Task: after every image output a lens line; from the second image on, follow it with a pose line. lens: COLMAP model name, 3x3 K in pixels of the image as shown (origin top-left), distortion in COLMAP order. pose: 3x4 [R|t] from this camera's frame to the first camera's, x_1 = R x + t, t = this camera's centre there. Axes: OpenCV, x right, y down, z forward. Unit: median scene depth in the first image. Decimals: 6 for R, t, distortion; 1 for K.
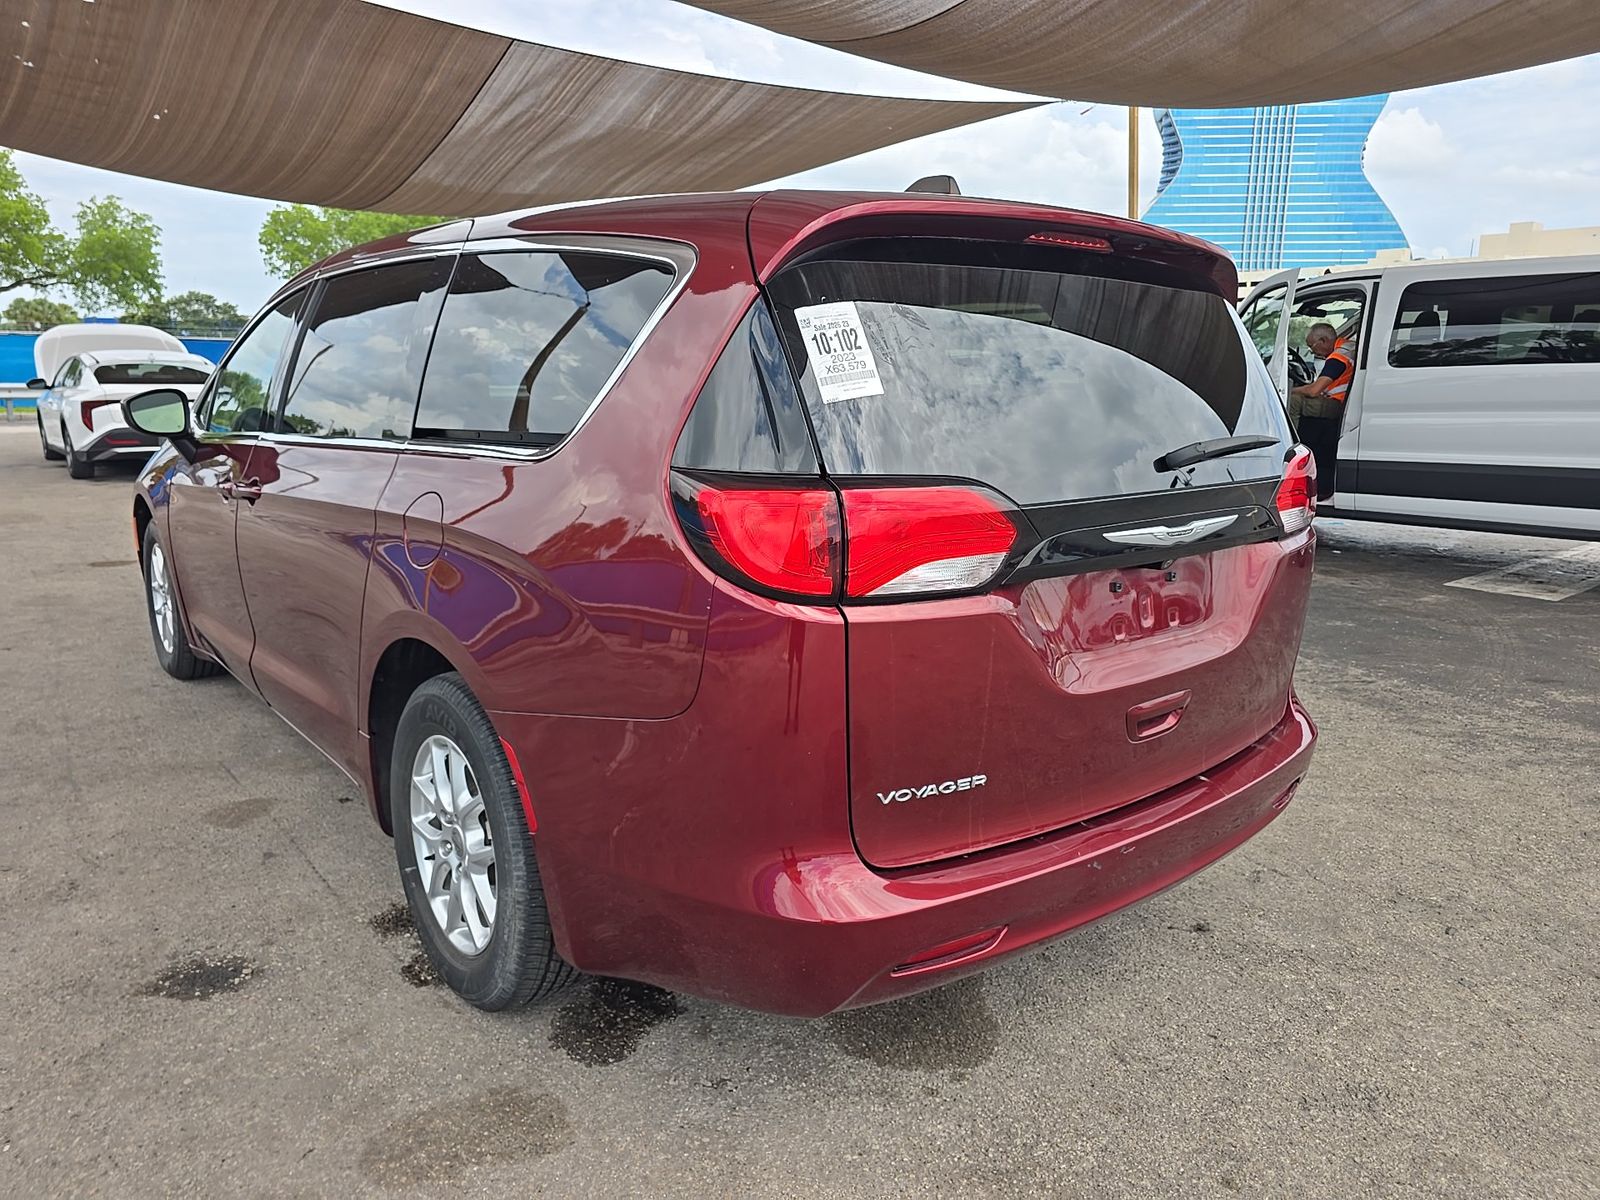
lens RADIAL K [[1077.1, 0, 799.1], [0, 1077.1, 584.9], [0, 0, 1]] dist [0.005811, -0.002483]
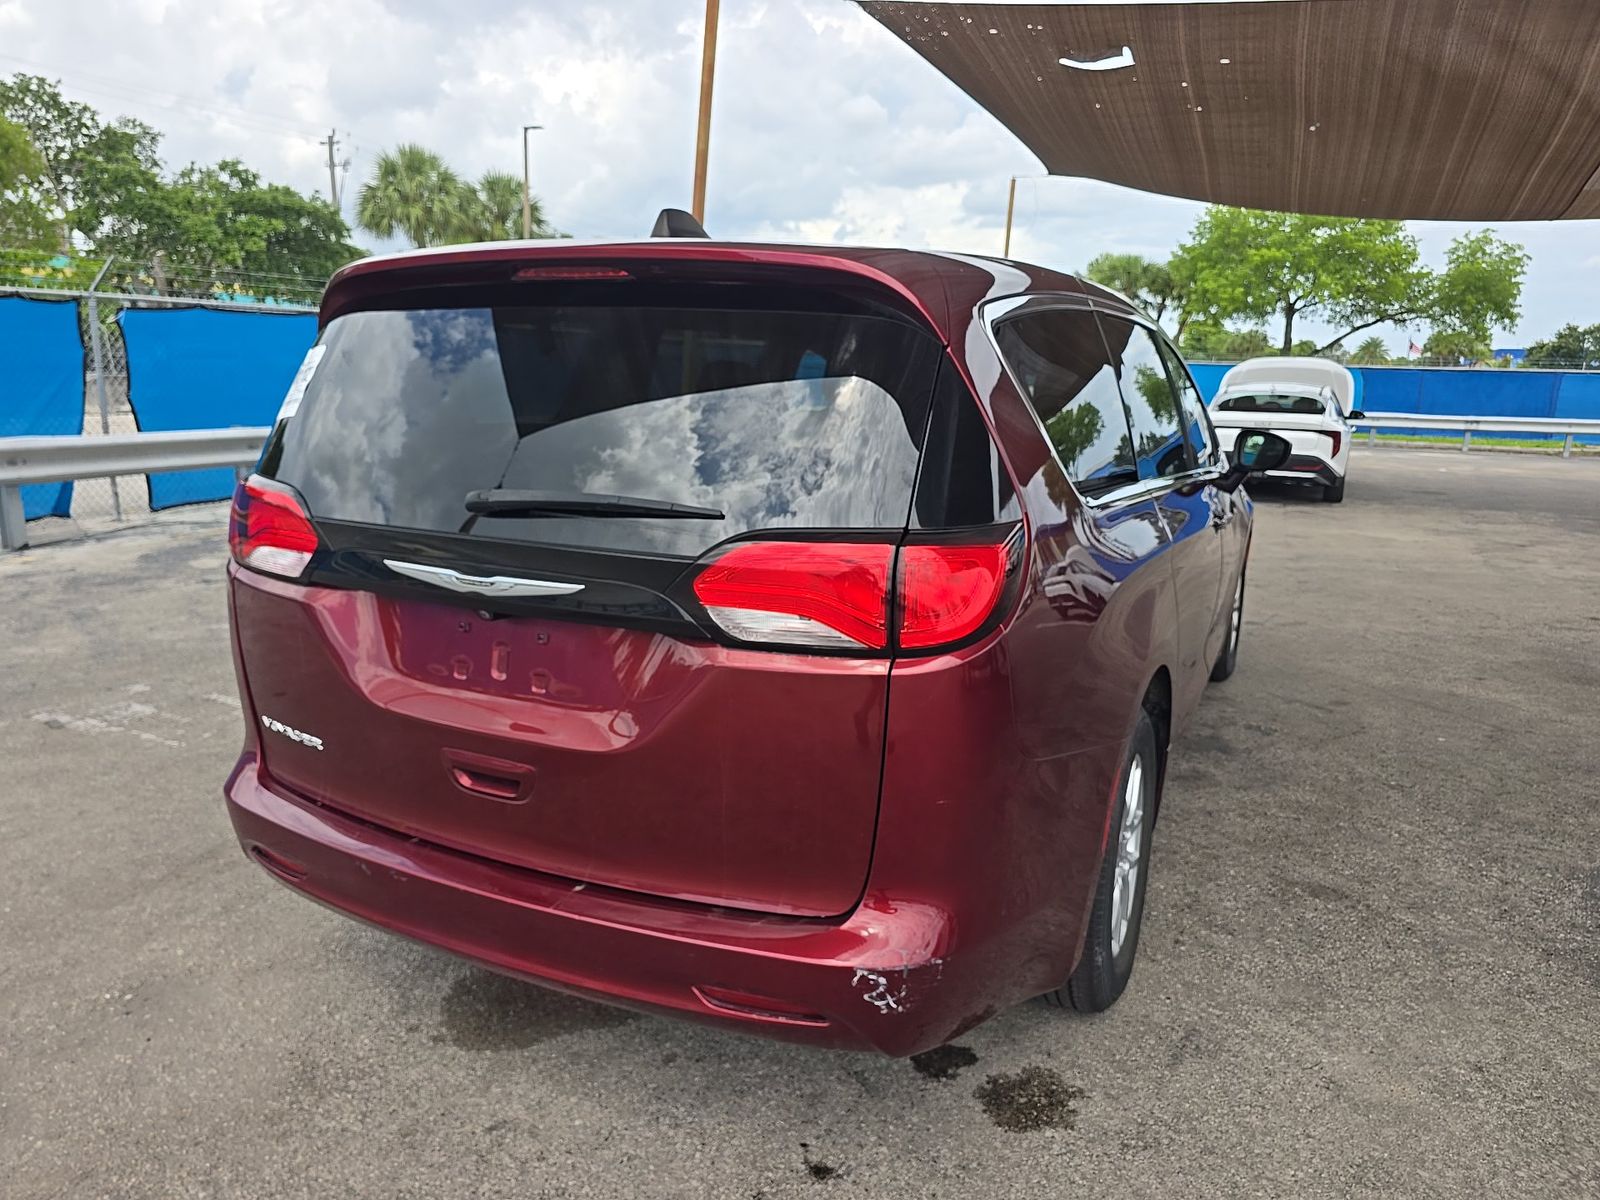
lens RADIAL K [[1077.0, 0, 800.0], [0, 1077.0, 600.0], [0, 0, 1]] dist [-0.005312, -0.007604]
pose [[0.428230, 0.186587, -0.884197, 1.221464], [-0.198040, 0.974044, 0.109633, -0.179476], [0.881703, 0.128158, 0.454066, 0.785620]]
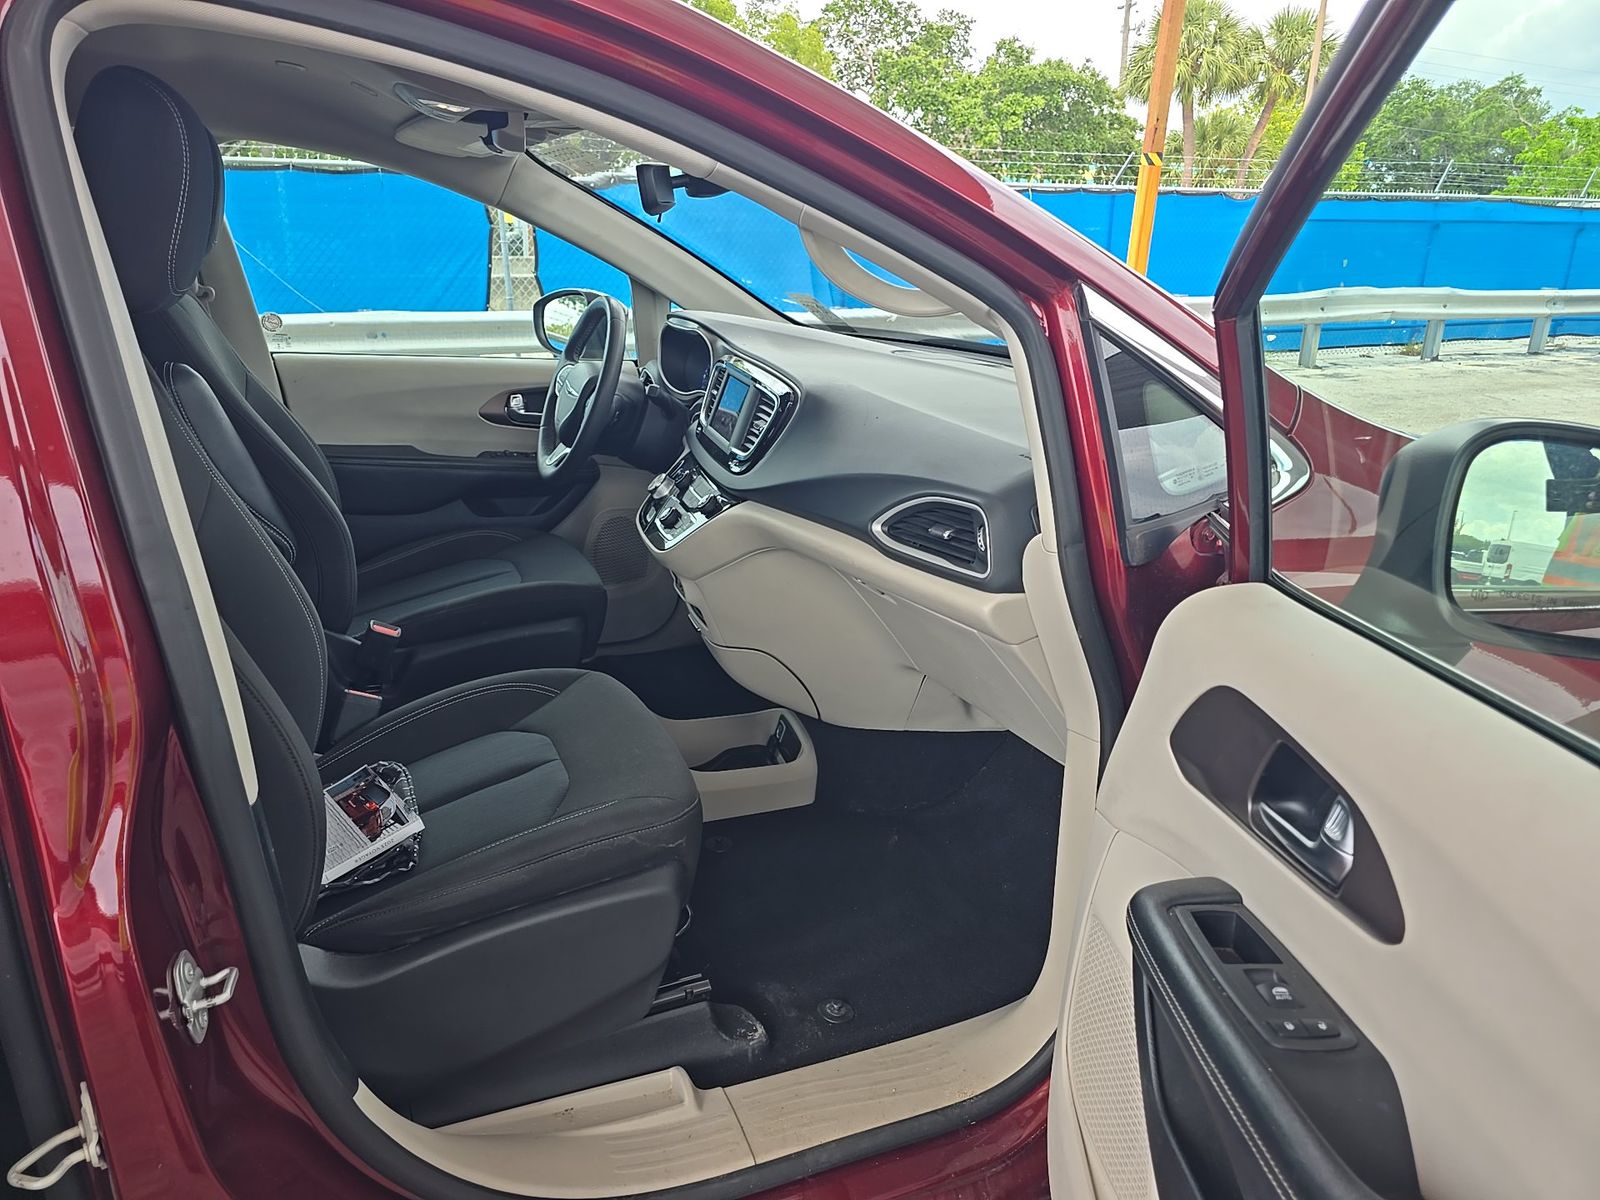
lens RADIAL K [[1077.1, 0, 799.1], [0, 1077.1, 584.9], [0, 0, 1]] dist [0.005811, -0.002483]
pose [[-0.300455, 0.275294, -0.913203, 1.151396], [-0.200024, 0.917964, 0.342539, -0.200309], [0.932586, 0.285580, -0.220742, 0.895096]]
